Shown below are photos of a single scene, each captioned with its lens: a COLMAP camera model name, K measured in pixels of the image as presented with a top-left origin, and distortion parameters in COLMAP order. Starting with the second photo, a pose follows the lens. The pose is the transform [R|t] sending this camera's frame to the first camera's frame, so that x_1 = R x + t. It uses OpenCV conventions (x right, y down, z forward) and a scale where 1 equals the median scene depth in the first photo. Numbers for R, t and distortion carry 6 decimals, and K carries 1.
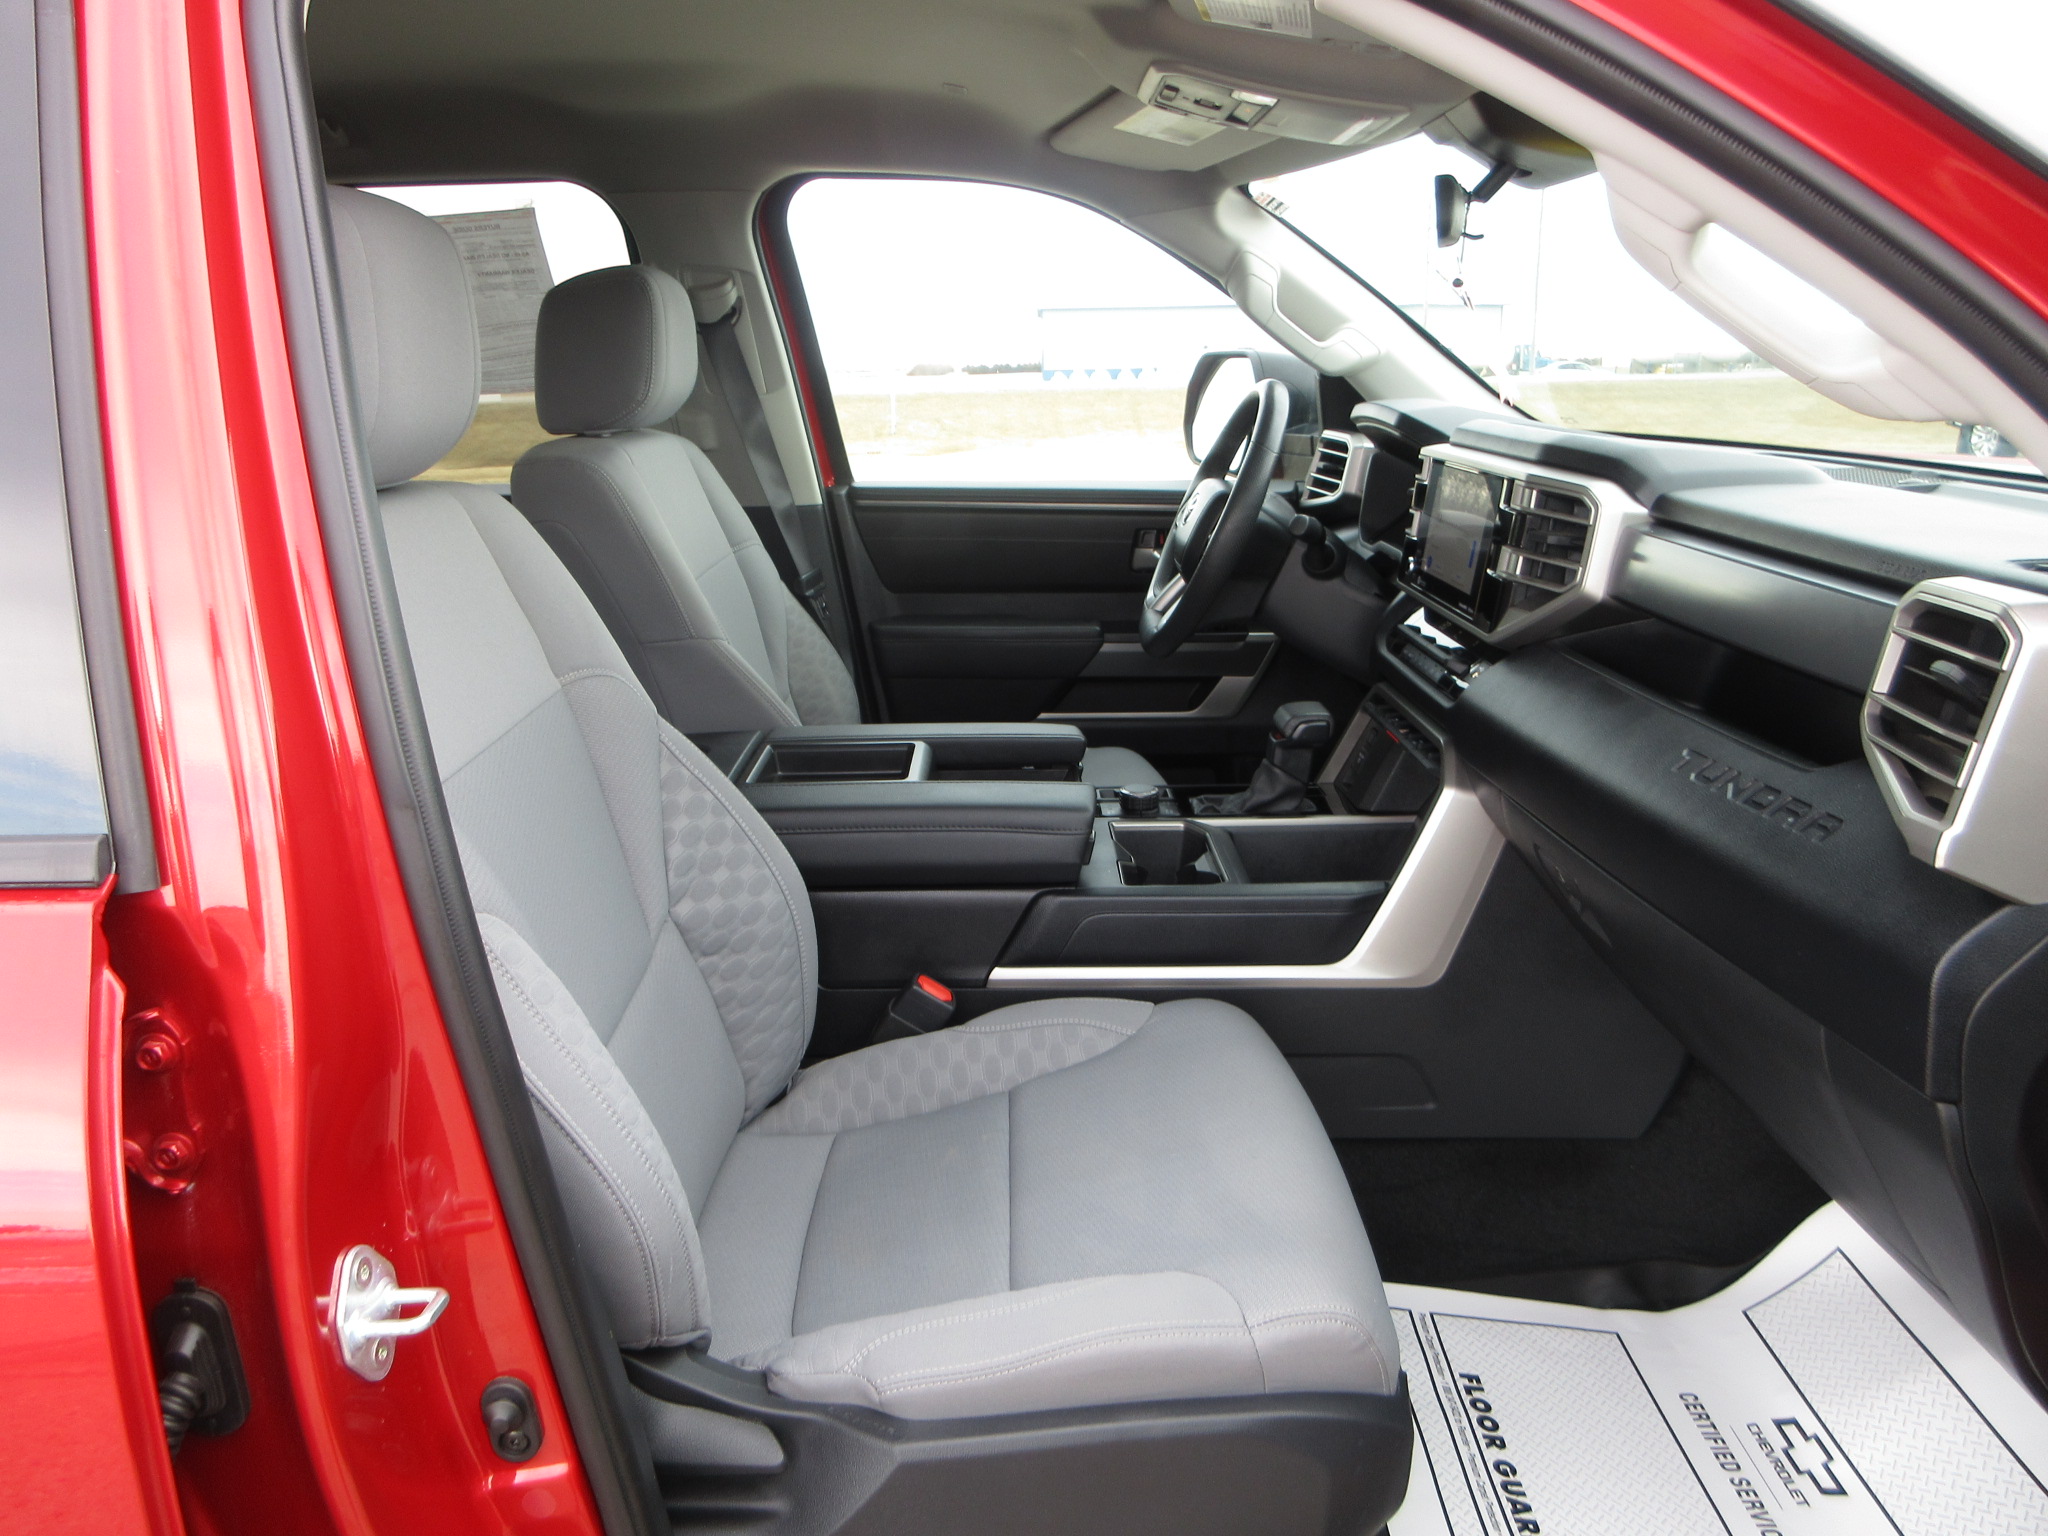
lens RADIAL K [[1542.2, 0, 1024.0], [0, 1542.2, 768.0], [0, 0, 1]] dist [-0.003446, -0.000132]
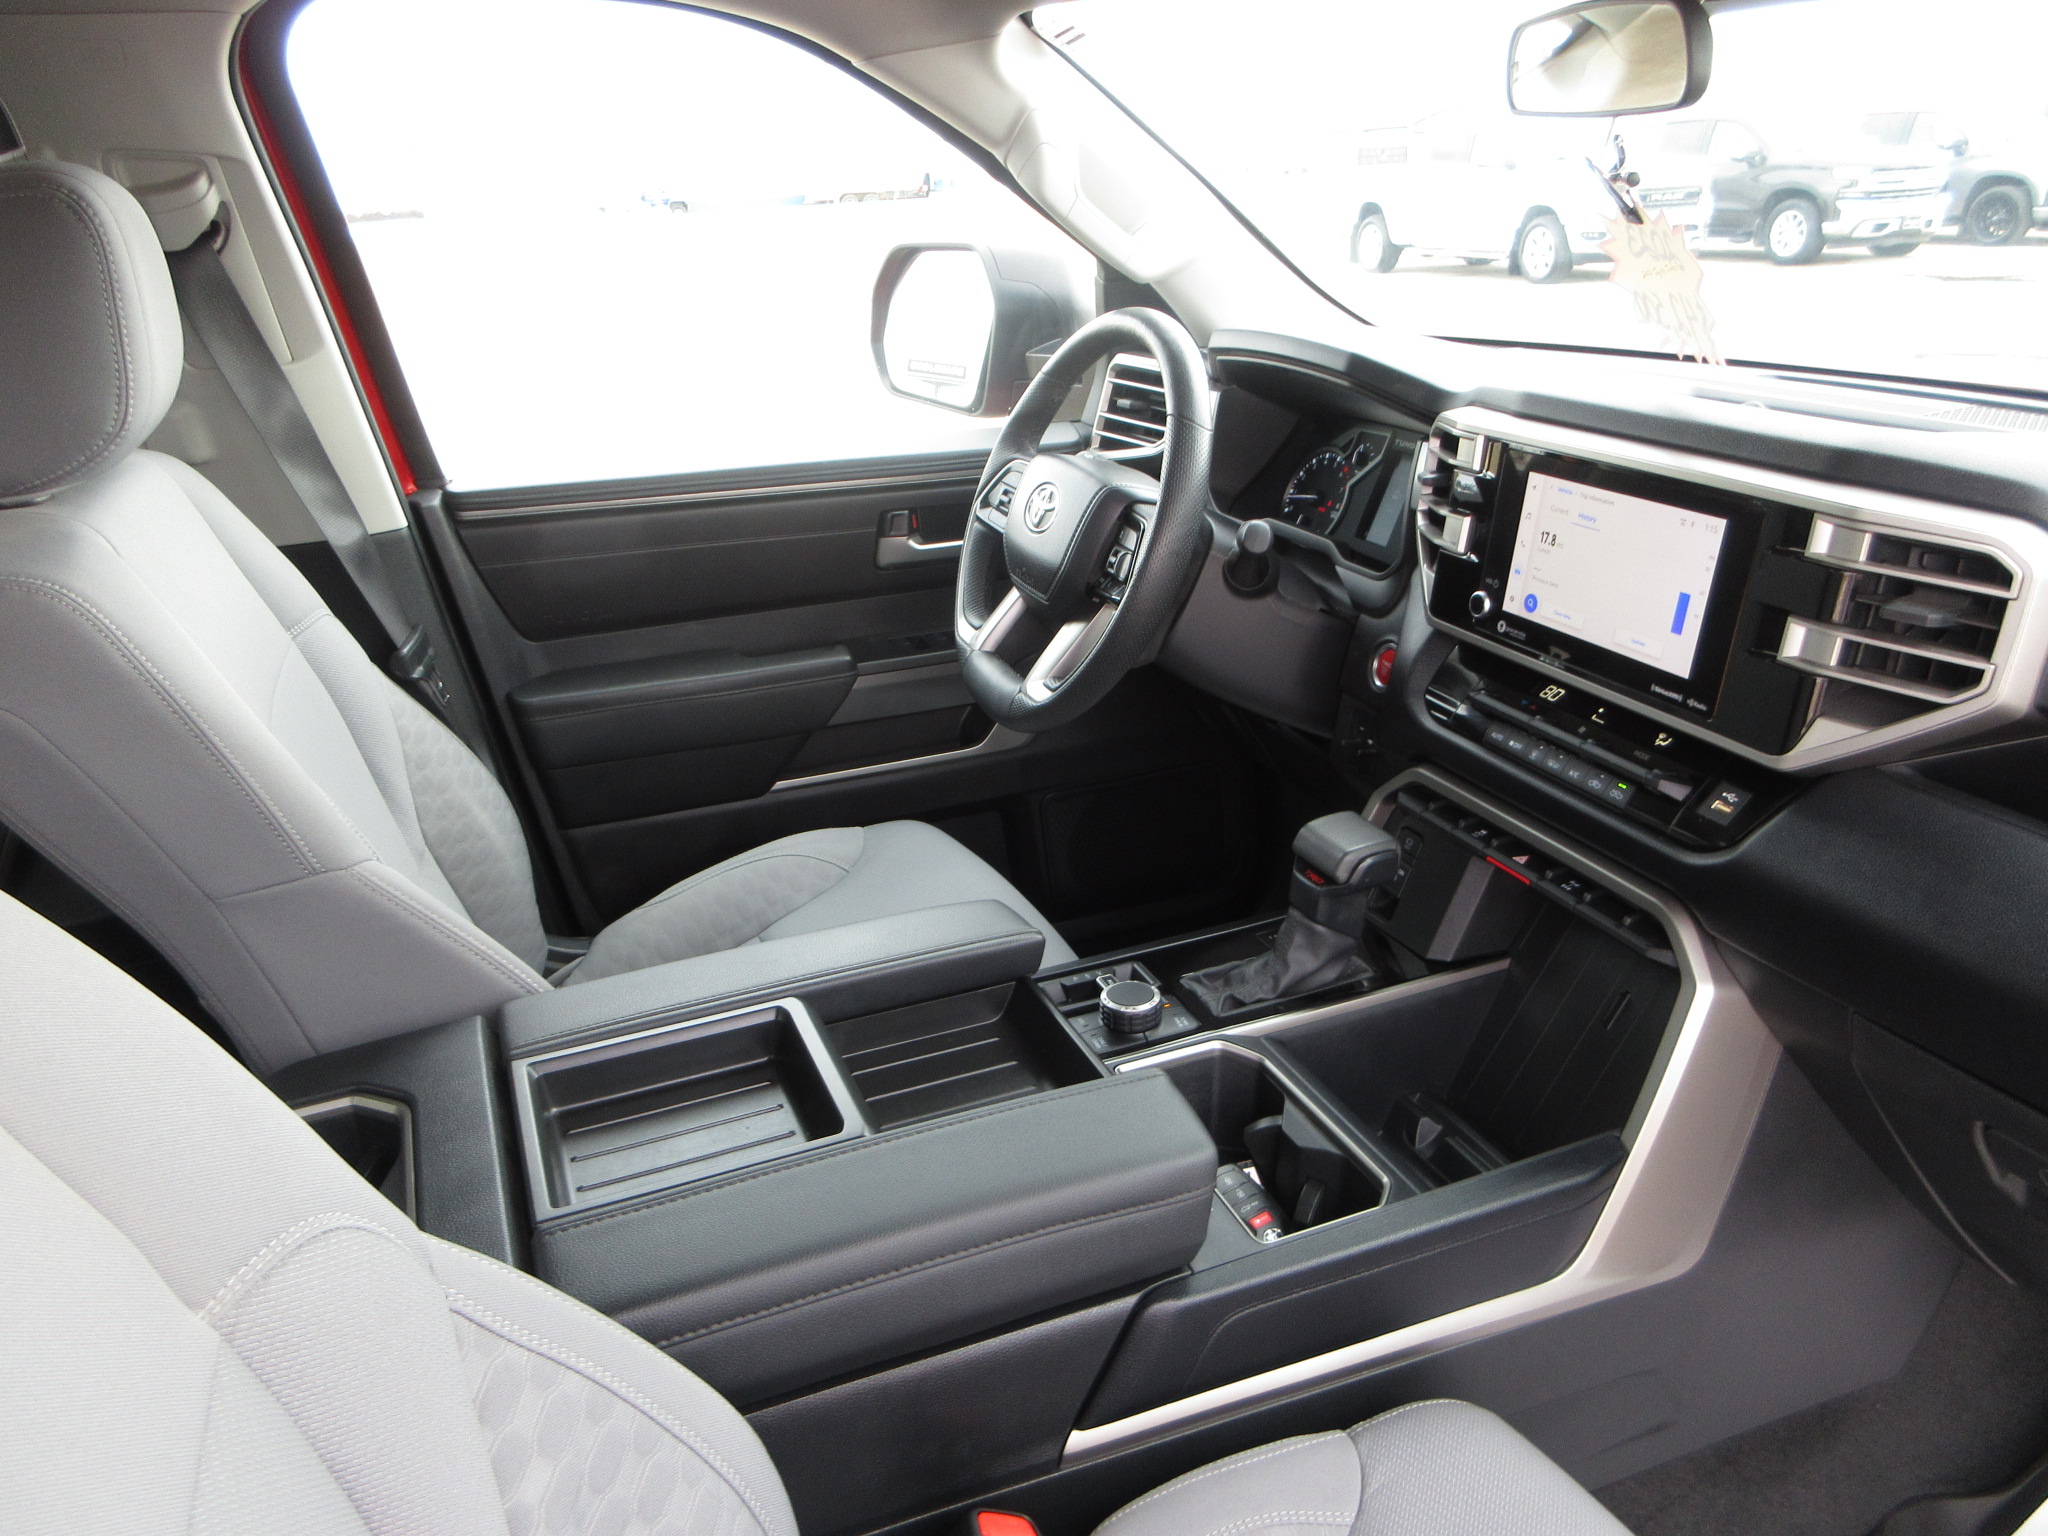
lens RADIAL K [[1502.1, 0, 1024.0], [0, 1502.1, 768.0], [0, 0, 1]] dist [-0.013827, -0.000981]
pose [[0.927617, -0.161899, 0.336624, -0.127219], [0.123537, 0.983446, 0.132564, -0.131843], [-0.352513, -0.081383, 0.932261, 0.347682]]
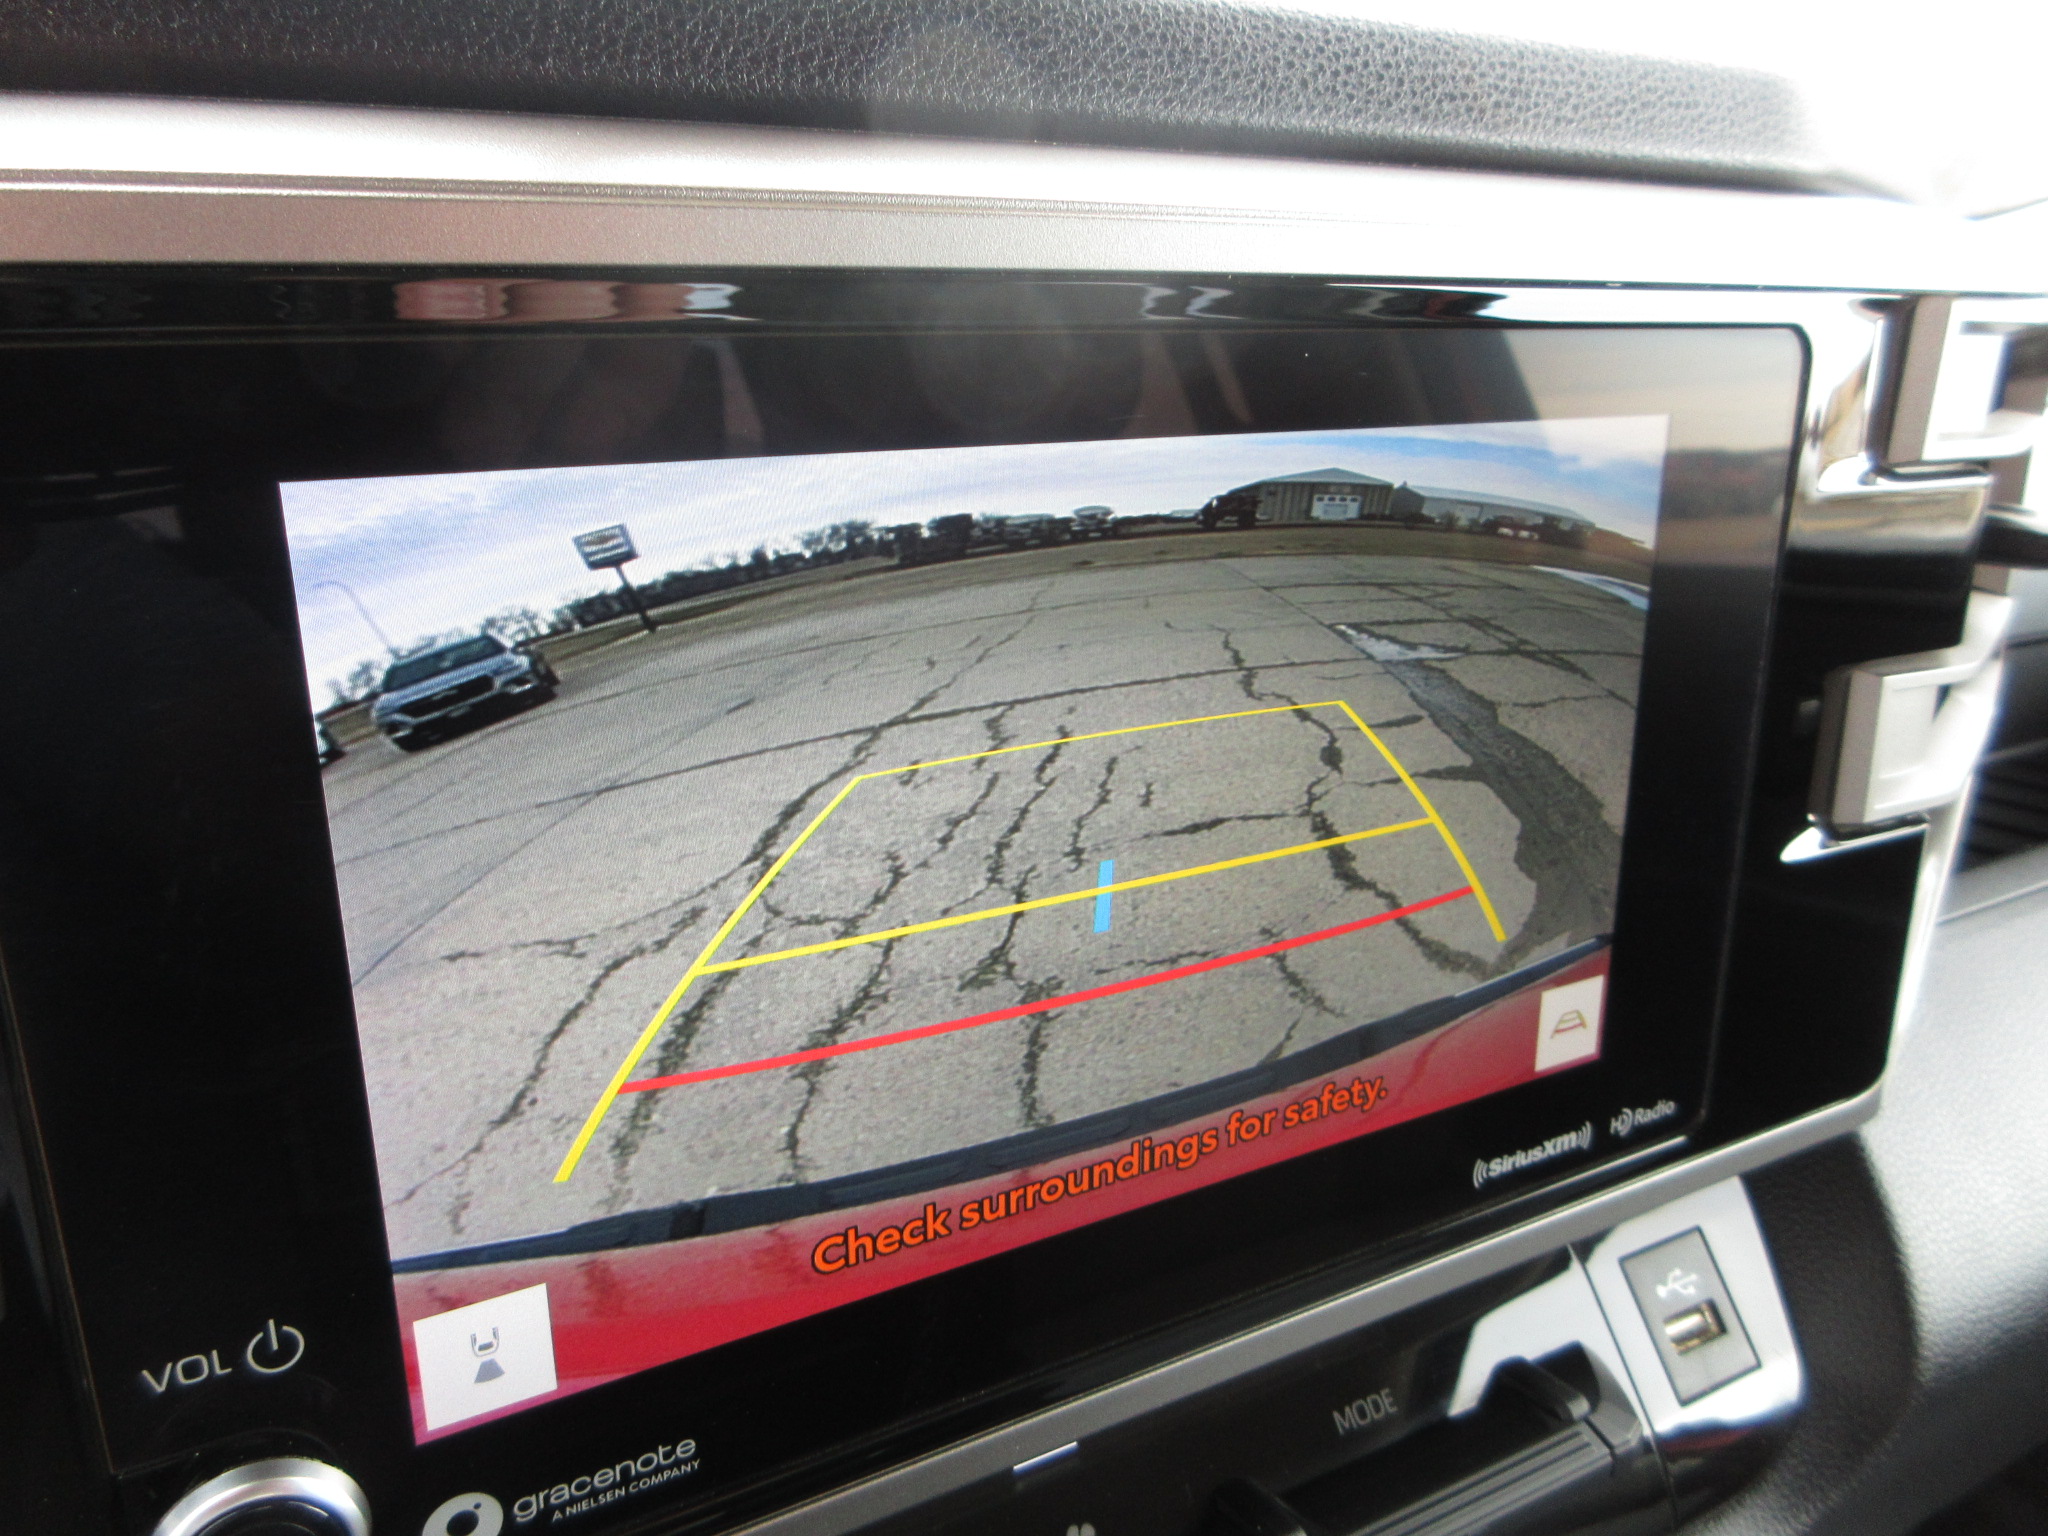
lens RADIAL K [[1542.2, 0, 1024.0], [0, 1542.2, 768.0], [0, 0, 1]] dist [-0.003446, -0.000132]
pose [[-0.480621, -0.361957, 0.798743, 0.137220], [0.170502, 0.854888, 0.489995, -0.156426], [-0.860193, 0.371689, -0.349162, 0.751394]]
